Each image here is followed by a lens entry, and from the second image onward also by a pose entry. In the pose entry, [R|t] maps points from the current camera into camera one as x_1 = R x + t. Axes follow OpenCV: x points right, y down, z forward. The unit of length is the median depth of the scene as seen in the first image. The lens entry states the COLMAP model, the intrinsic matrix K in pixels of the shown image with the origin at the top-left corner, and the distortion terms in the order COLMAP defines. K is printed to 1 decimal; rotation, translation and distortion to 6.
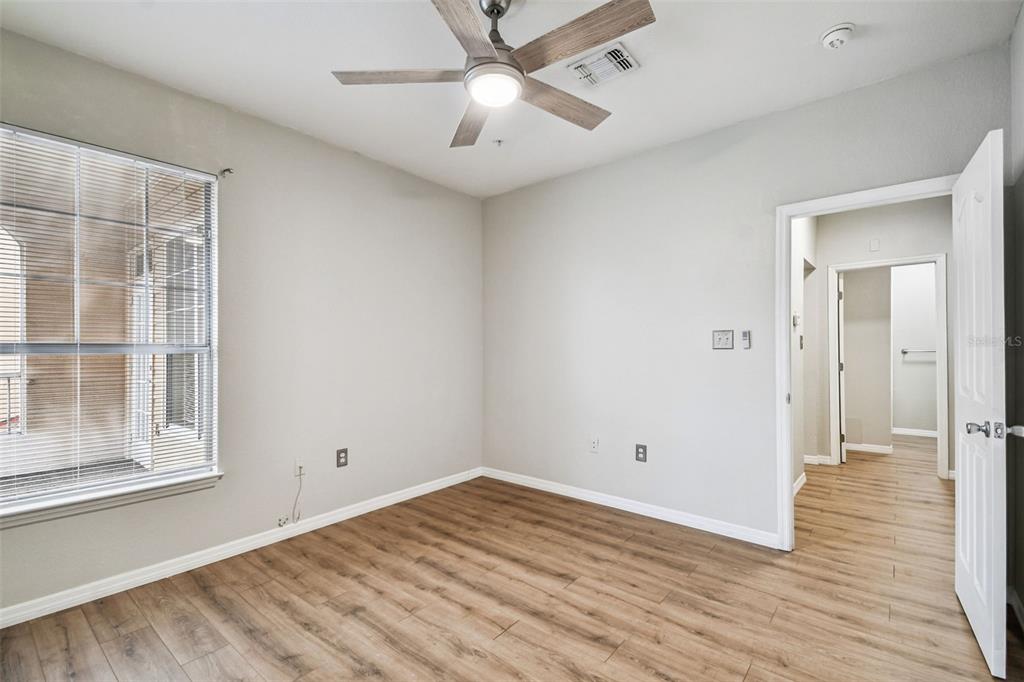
lens RADIAL K [[458.2, 0, 513.3], [0, 458.2, 343.5], [0, 0, 1]] dist [0.004567, -0.006072]
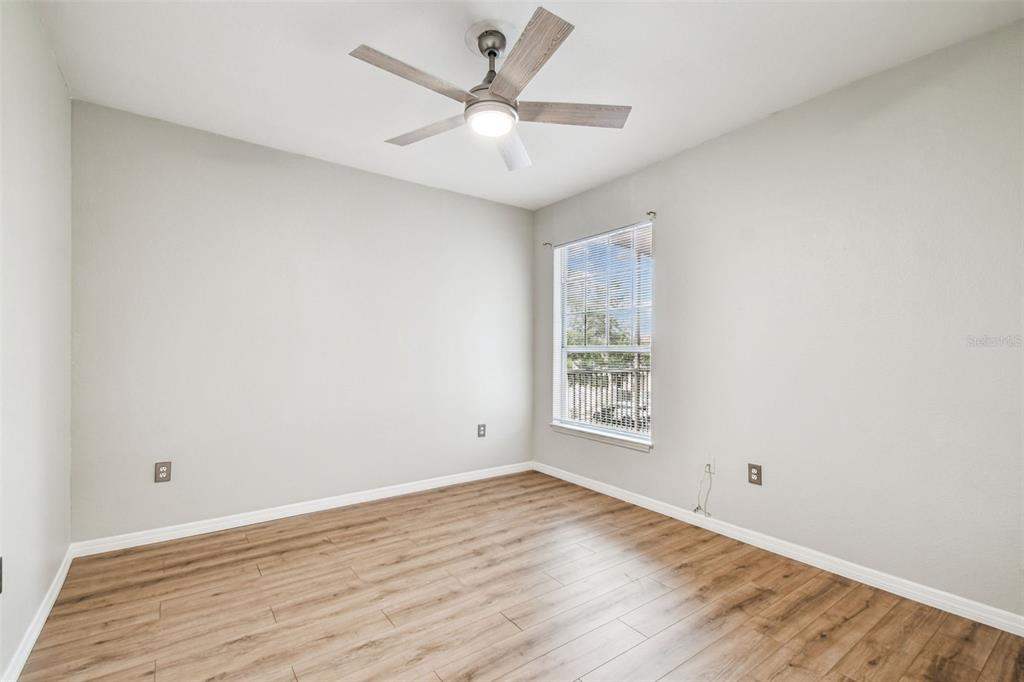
lens RADIAL K [[458.2, 0, 511.4], [0, 458.2, 343.5], [0, 0, 1]] dist [0.004567, -0.006072]
pose [[-0.251774, -0.006281, -0.967766, 0.683188], [0.001055, 0.999977, -0.006764, 0.000392], [0.967786, -0.002724, -0.251761, 0.866053]]
